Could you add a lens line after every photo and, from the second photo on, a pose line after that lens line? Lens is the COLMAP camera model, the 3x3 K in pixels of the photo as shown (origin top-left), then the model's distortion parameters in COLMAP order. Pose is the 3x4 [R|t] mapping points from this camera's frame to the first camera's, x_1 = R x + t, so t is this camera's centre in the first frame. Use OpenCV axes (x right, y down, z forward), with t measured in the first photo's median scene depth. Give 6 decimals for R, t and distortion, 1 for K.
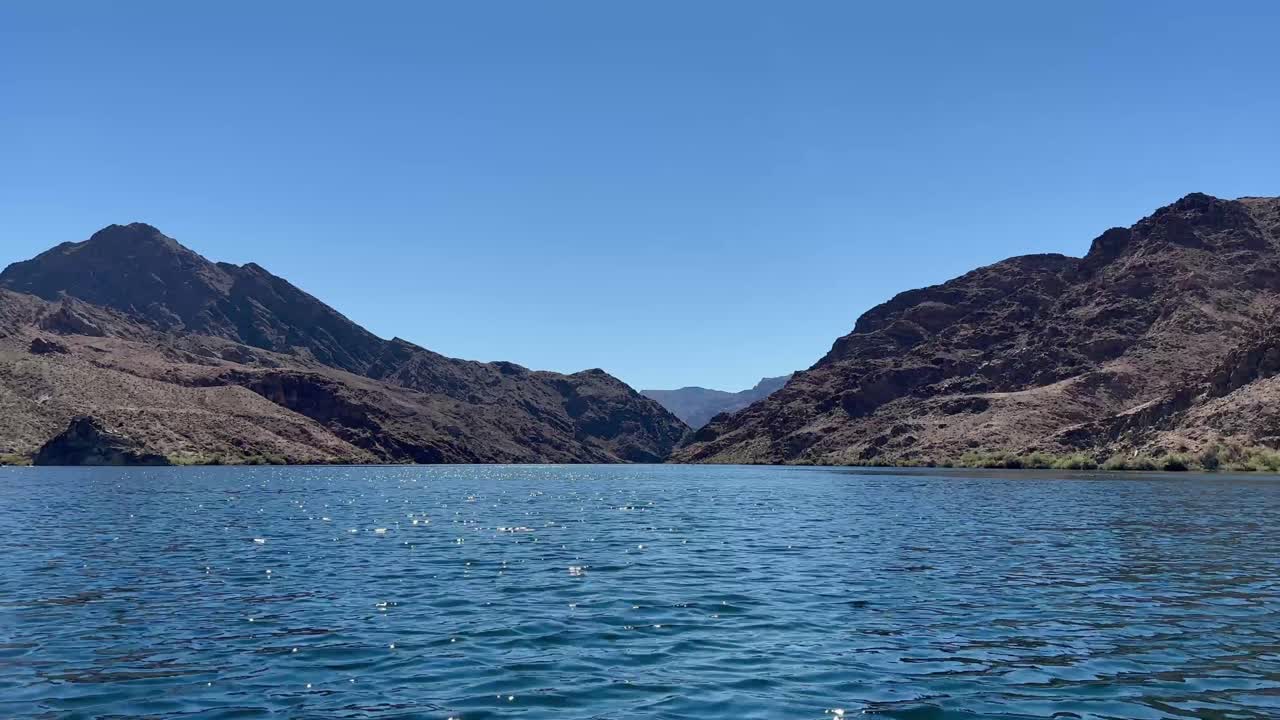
lens RADIAL K [[1043.6, 0, 640.0], [0, 1043.6, 360.0], [0, 0, 1]] dist [0.137446, -0.285934]
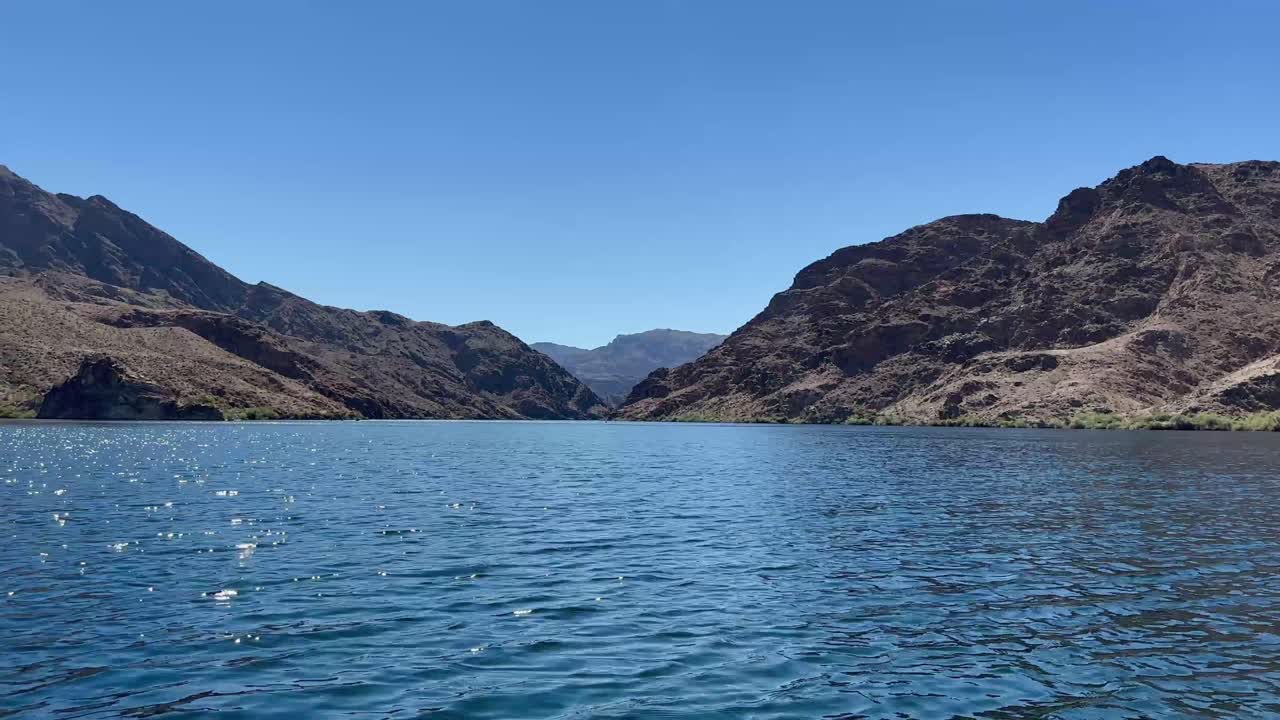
lens RADIAL K [[1043.6, 0, 640.0], [0, 1043.6, 360.0], [0, 0, 1]] dist [0.137446, -0.285934]
pose [[0.988306, 0.016091, 0.151631, -0.099400], [-0.022411, 0.998946, 0.040062, 0.005817], [-0.150827, -0.042991, 0.987625, 0.062260]]
